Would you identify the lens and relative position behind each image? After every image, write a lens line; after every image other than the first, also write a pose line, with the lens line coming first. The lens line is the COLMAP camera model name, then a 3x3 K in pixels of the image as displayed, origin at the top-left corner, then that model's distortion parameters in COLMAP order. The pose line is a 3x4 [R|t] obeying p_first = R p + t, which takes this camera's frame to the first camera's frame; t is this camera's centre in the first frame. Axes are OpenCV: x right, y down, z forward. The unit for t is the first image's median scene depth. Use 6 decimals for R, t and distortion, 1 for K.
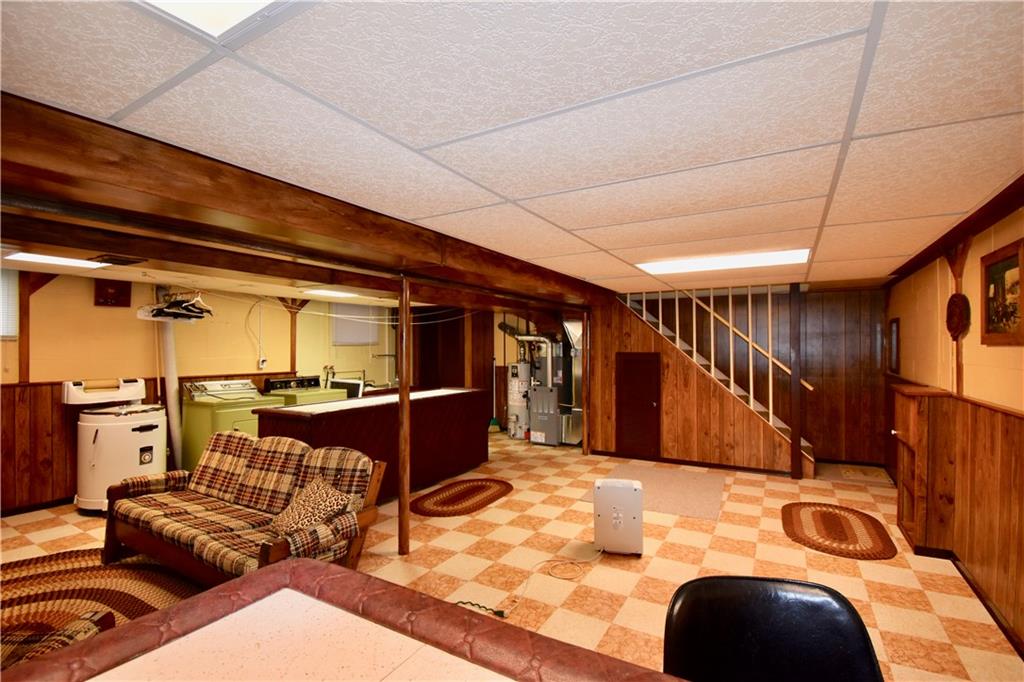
lens RADIAL K [[451.1, 0, 516.4], [0, 451.1, 345.7], [0, 0, 1]] dist [0.029609, -0.025877]
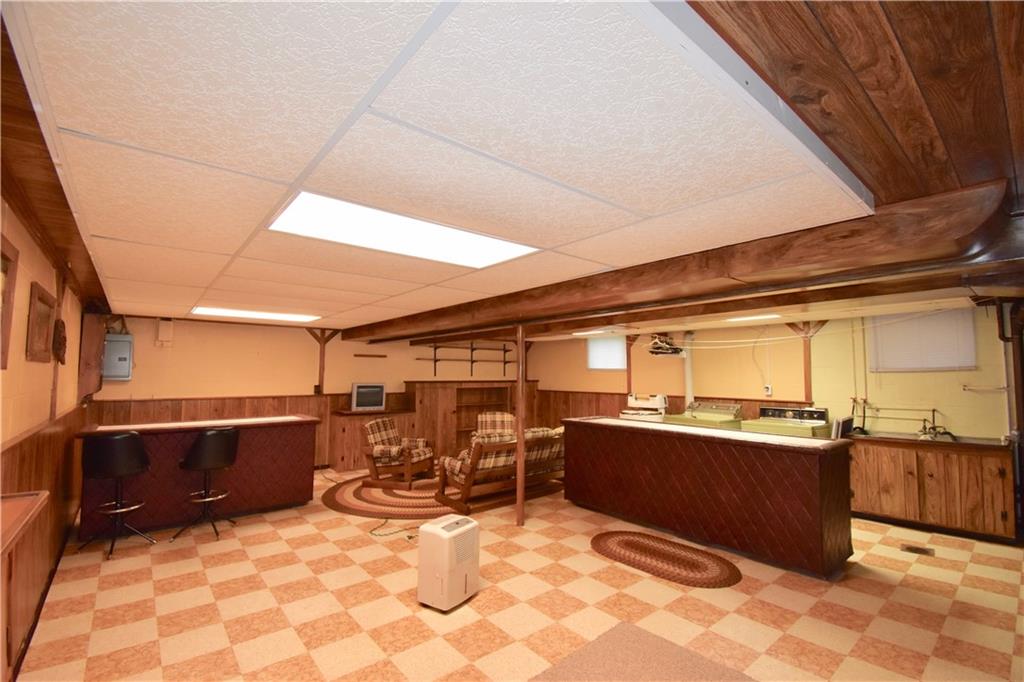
lens RADIAL K [[451.1, 0, 516.4], [0, 451.1, 345.7], [0, 0, 1]] dist [0.029609, -0.025877]
pose [[-0.327631, -0.057936, -0.943028, 0.818850], [0.008162, 0.997907, -0.064143, -0.001240], [0.944771, -0.028713, -0.326472, 1.091027]]
